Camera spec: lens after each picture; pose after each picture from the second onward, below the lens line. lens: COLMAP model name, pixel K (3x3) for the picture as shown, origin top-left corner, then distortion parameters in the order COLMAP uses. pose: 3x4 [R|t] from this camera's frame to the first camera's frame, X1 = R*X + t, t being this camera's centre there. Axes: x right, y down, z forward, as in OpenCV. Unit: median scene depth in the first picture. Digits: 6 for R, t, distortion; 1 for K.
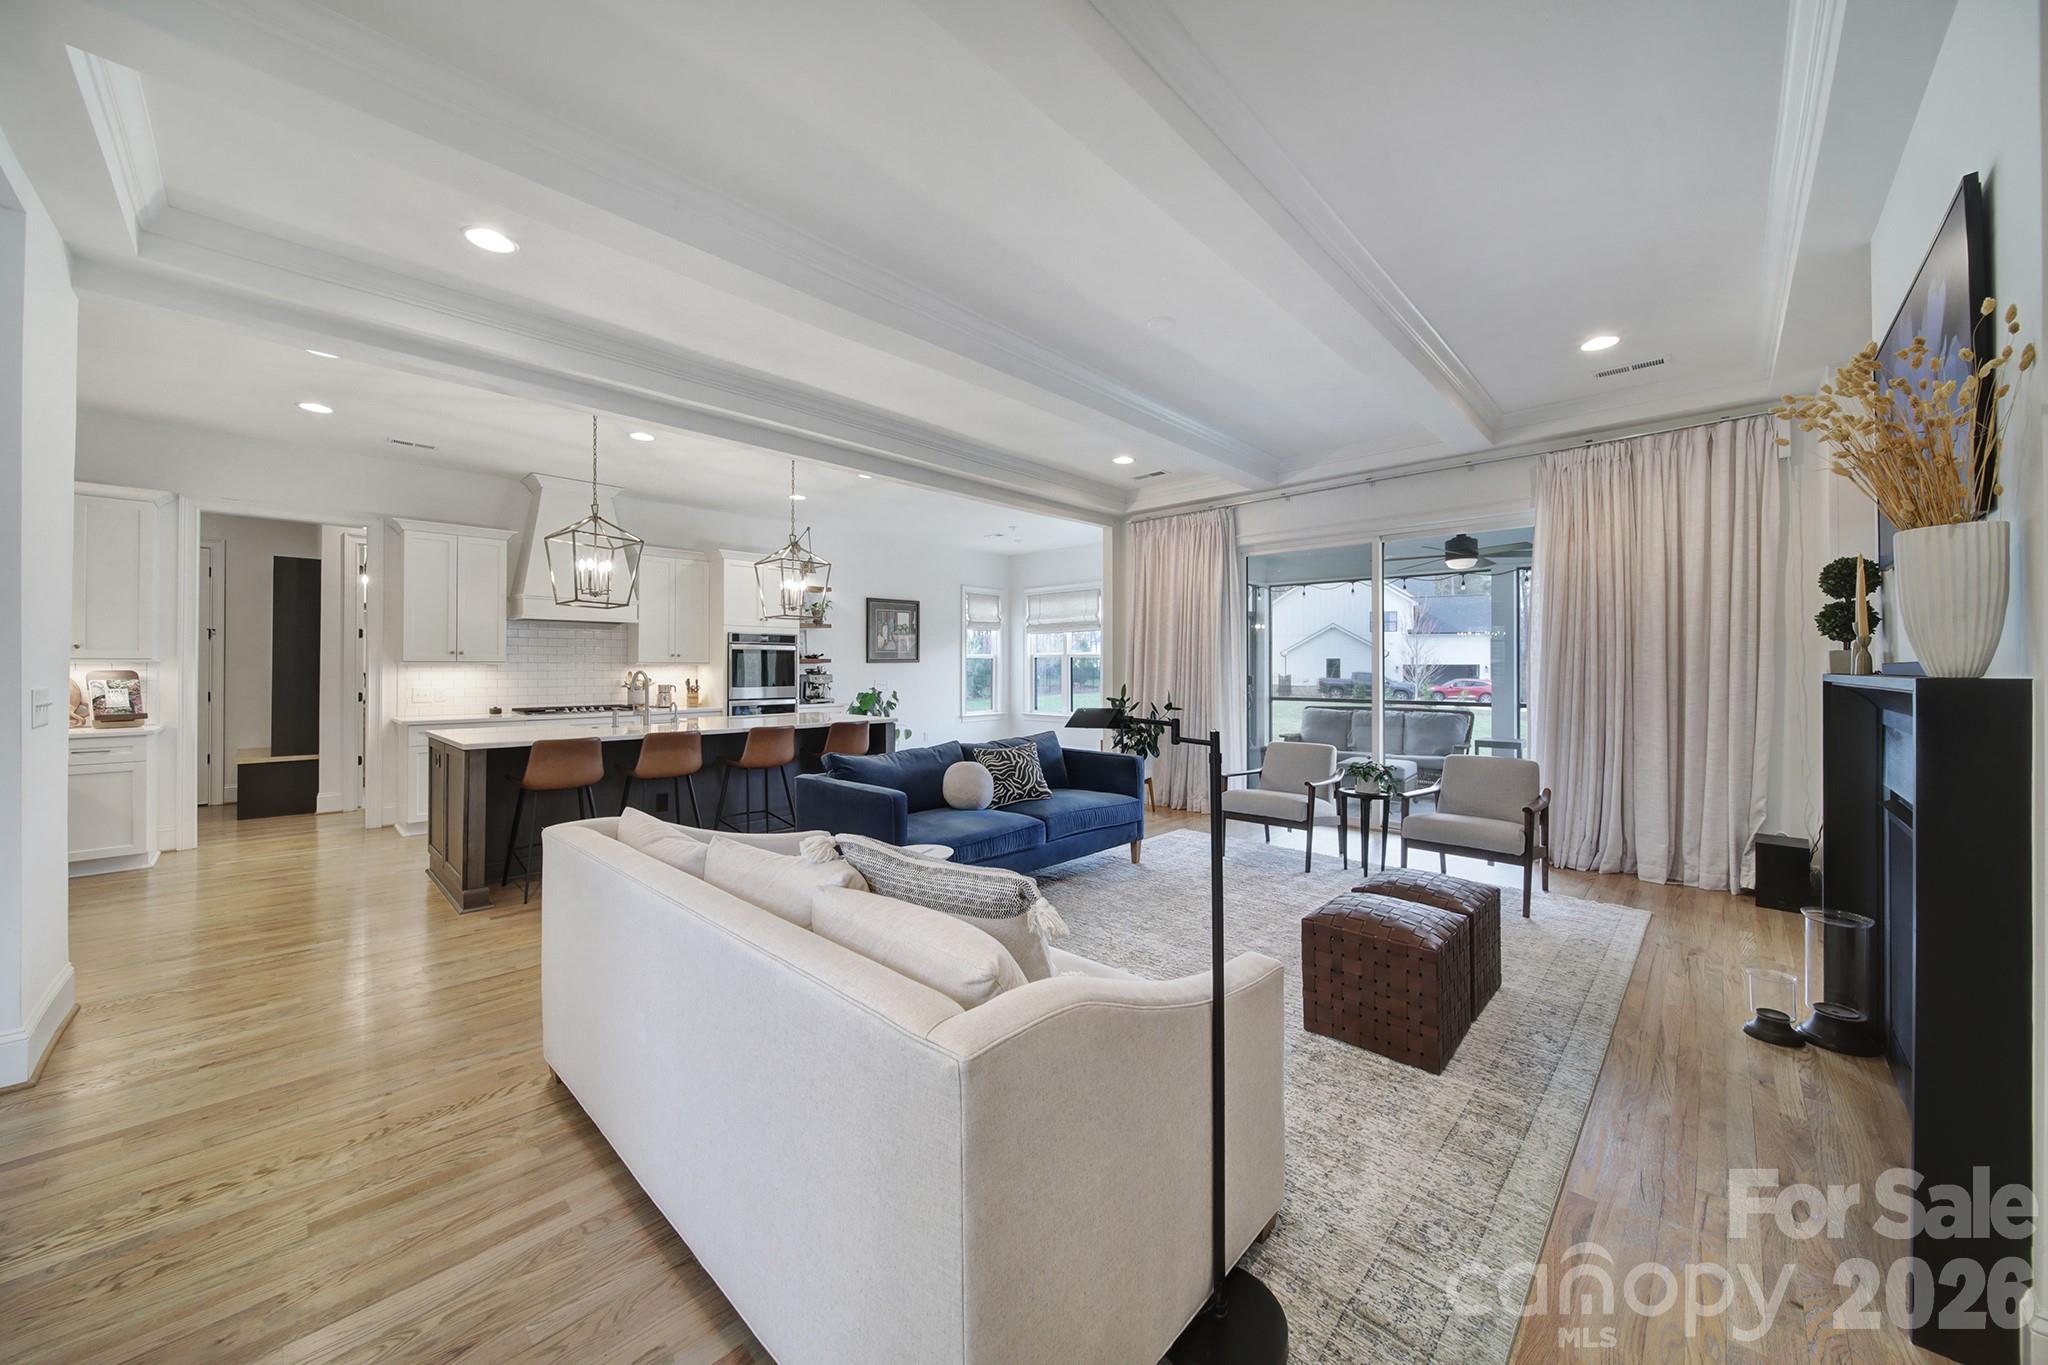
lens RADIAL K [[720.9, 0, 1027.0], [0, 720.9, 666.4], [0, 0, 1]] dist [-0.006590, 0.000007]
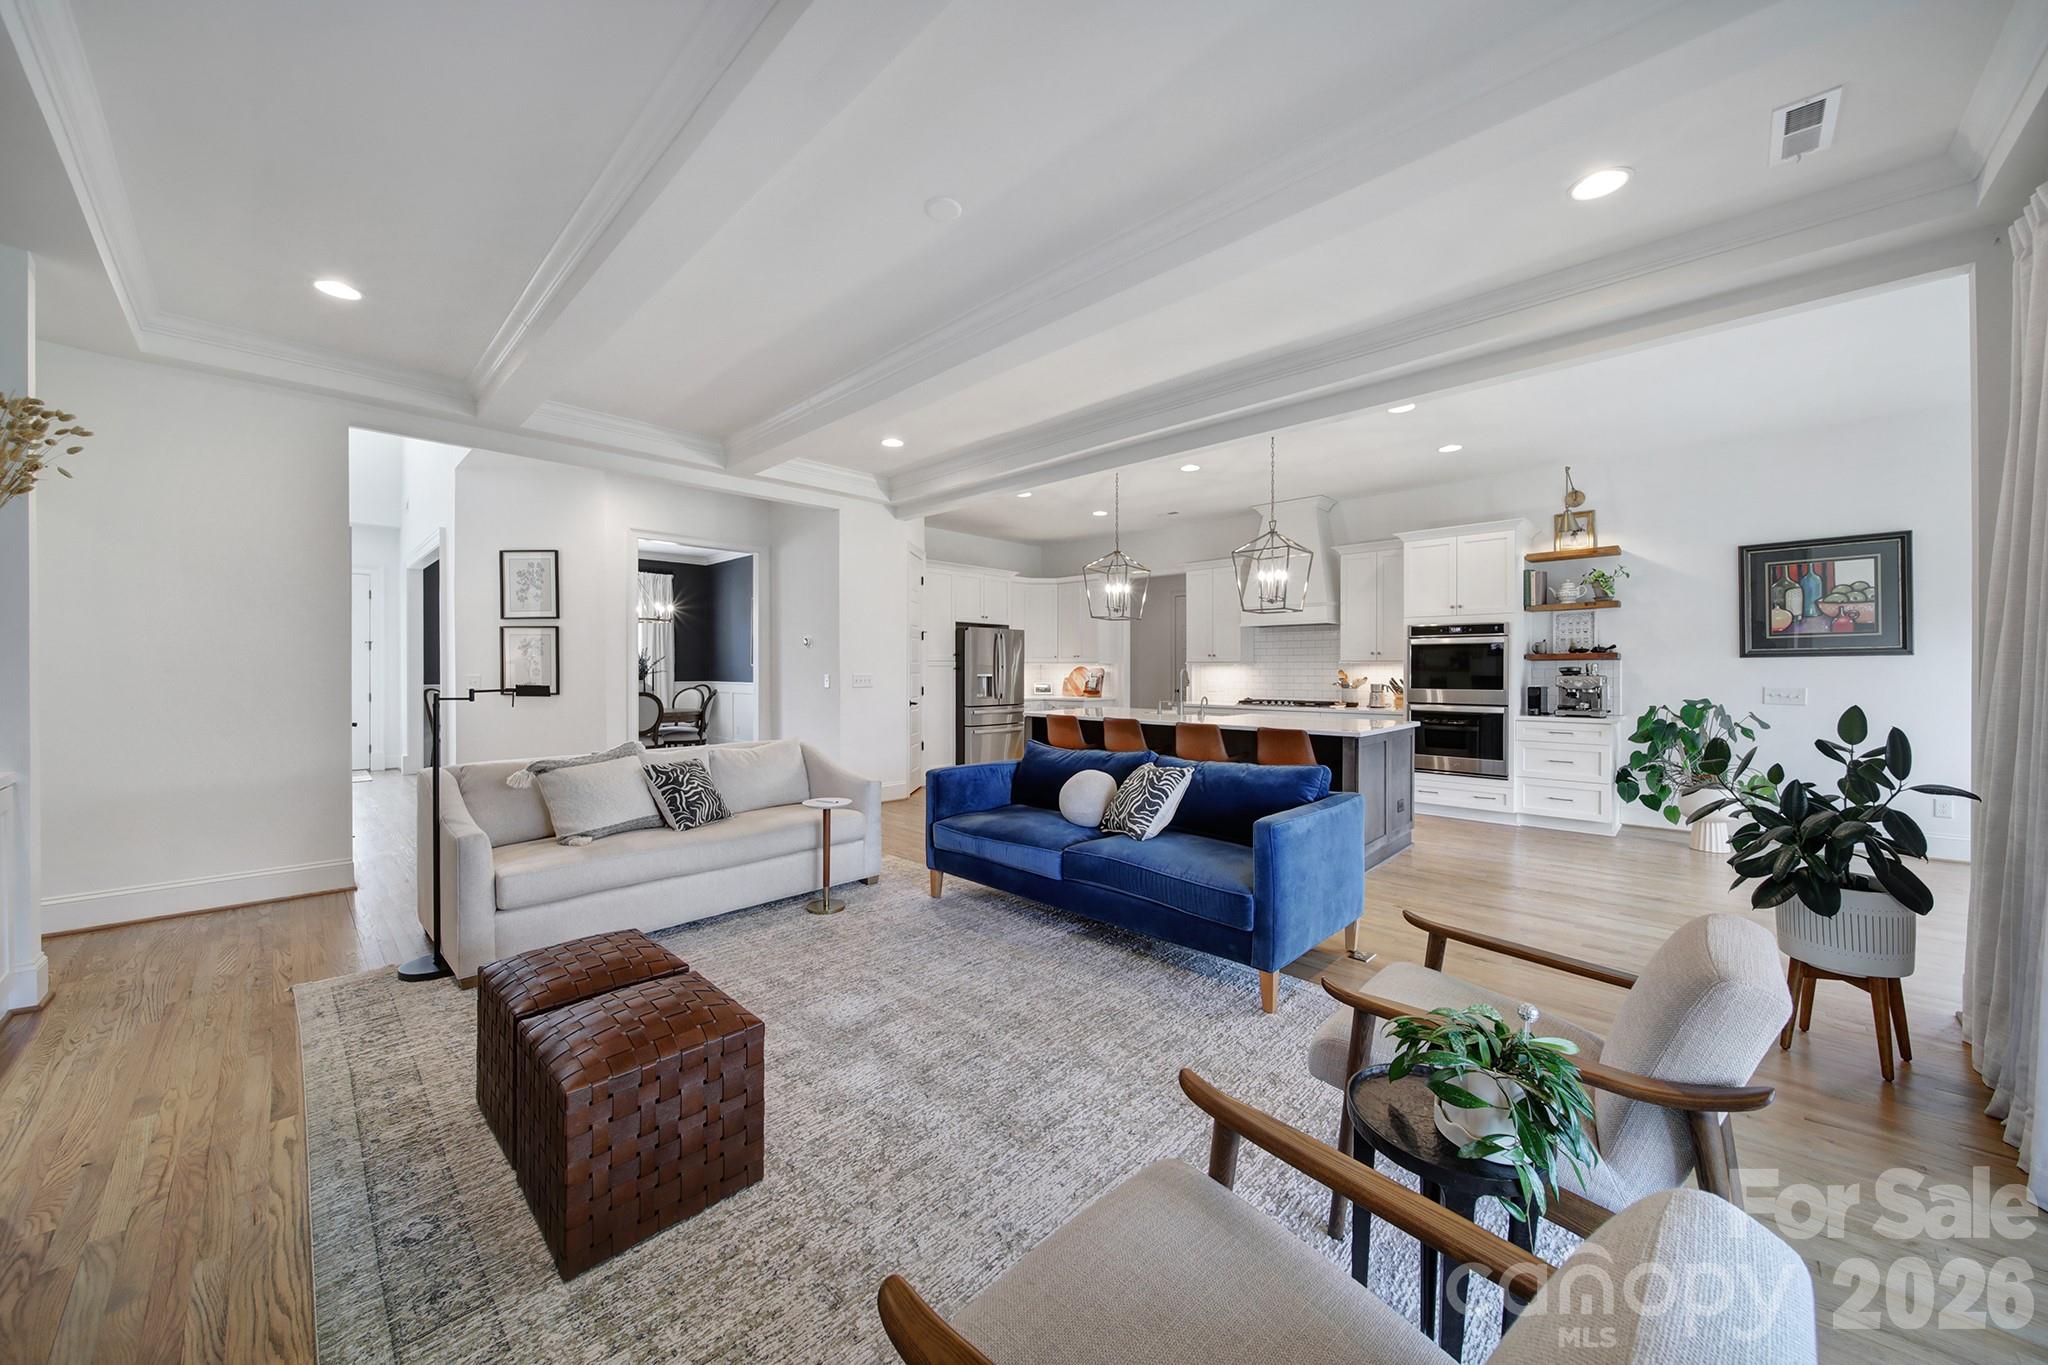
lens RADIAL K [[720.9, 0, 1024.5], [0, 720.9, 680.6], [0, 0, 1]] dist [-0.006590, 0.000007]
pose [[0.002082, 0.016882, -0.999855, 0.478781], [0.003214, 0.999852, 0.016889, 0.003269], [0.999993, -0.003249, 0.002027, 0.547068]]
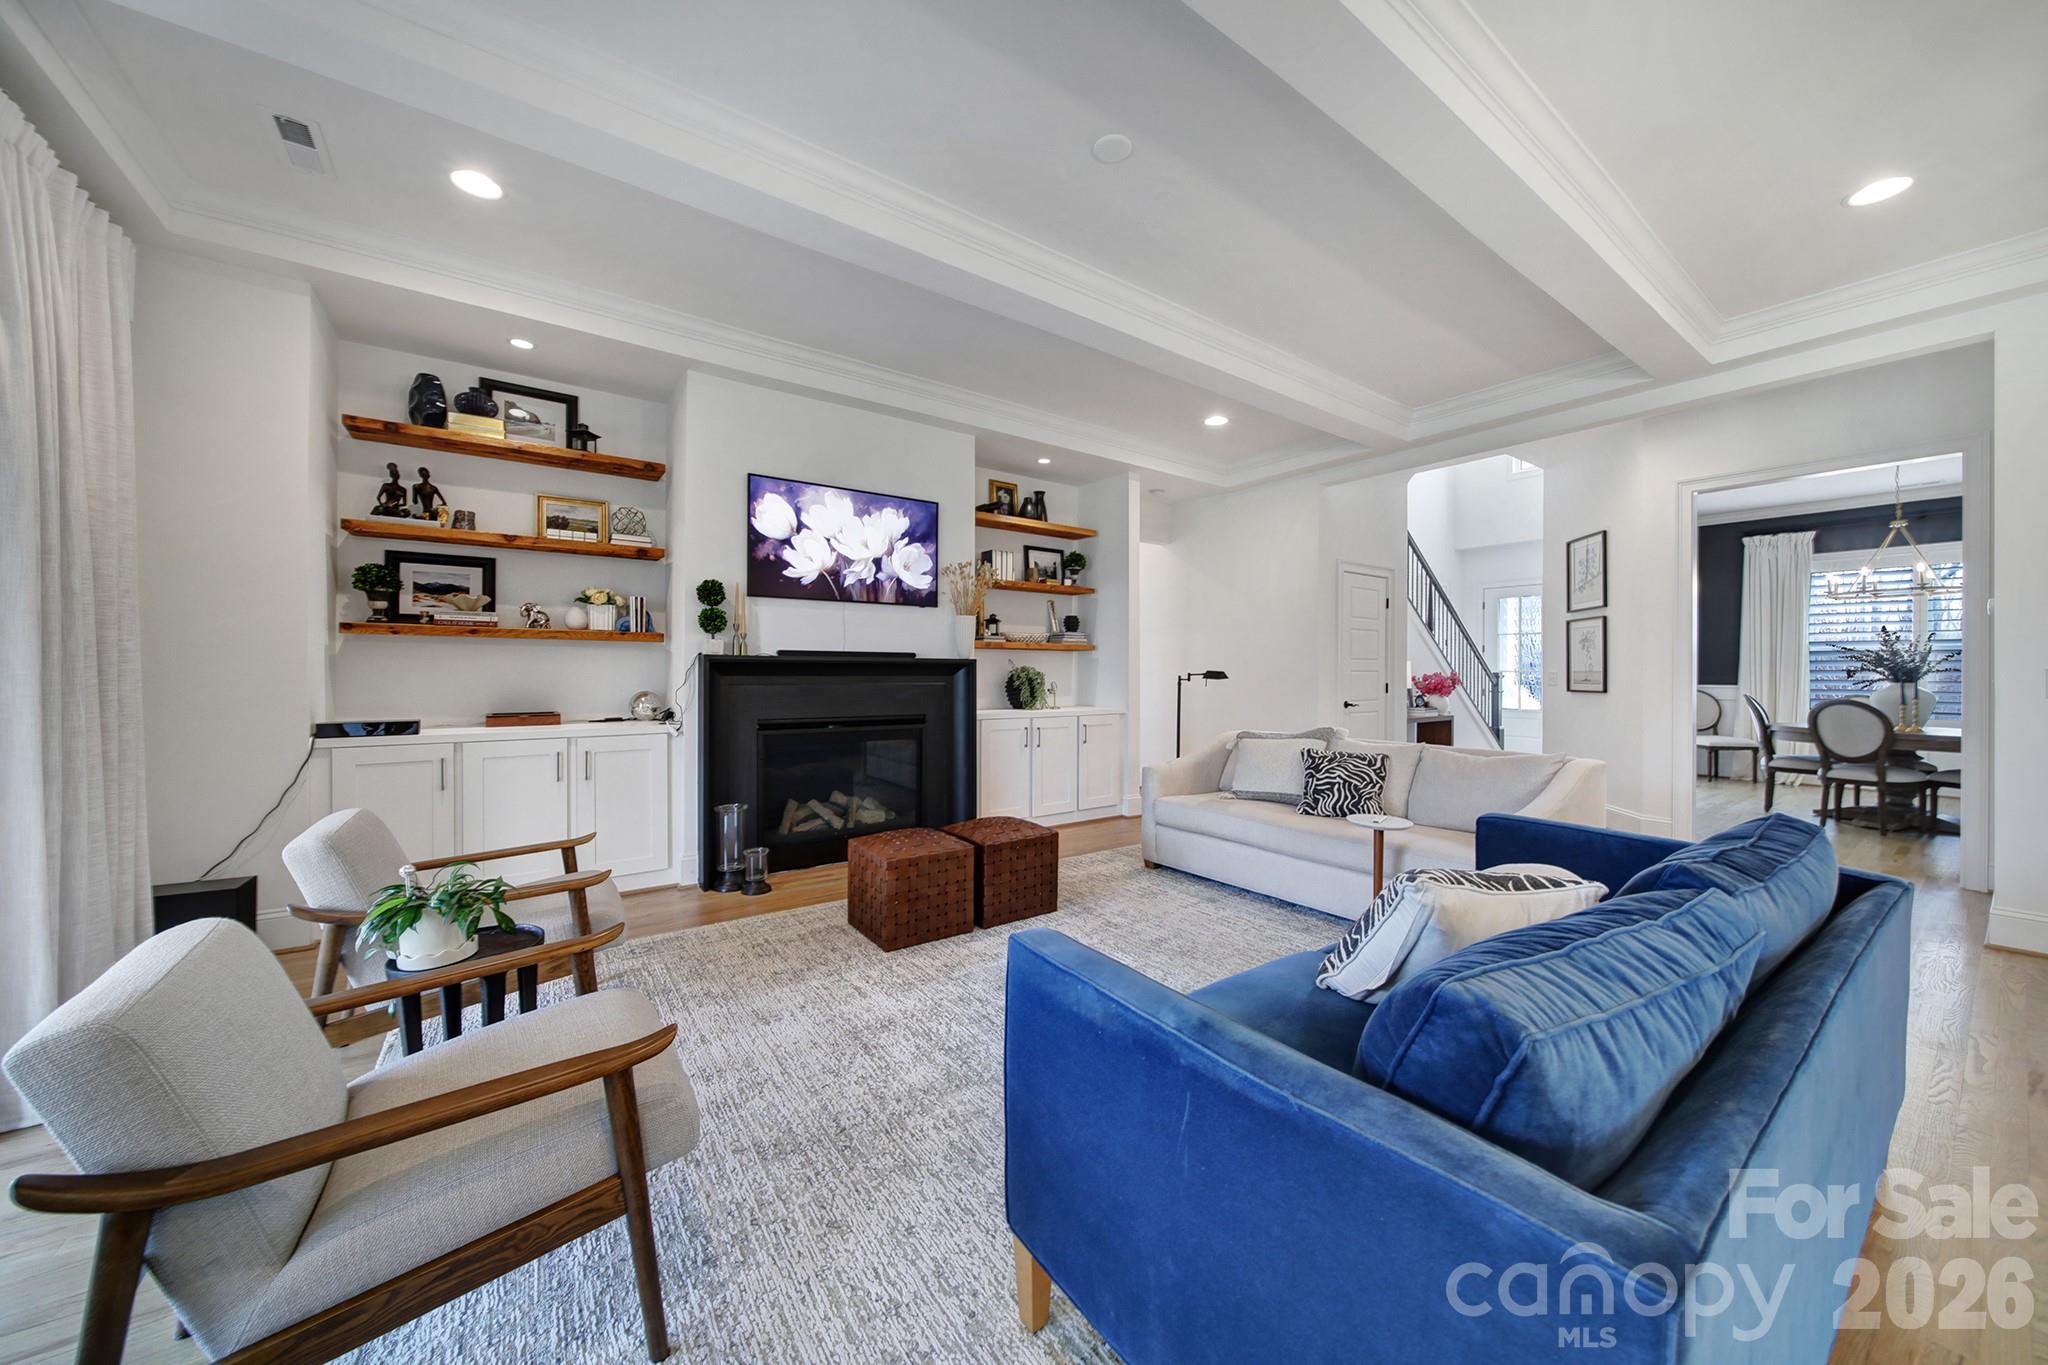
lens RADIAL K [[720.9, 0, 1028.3], [0, 720.9, 679.5], [0, 0, 1]] dist [-0.006590, 0.000007]
pose [[-0.983750, -0.006342, 0.179429, 0.065187], [-0.004871, 0.999951, 0.008634, 0.015697], [-0.179475, 0.007619, -0.983733, 0.864476]]
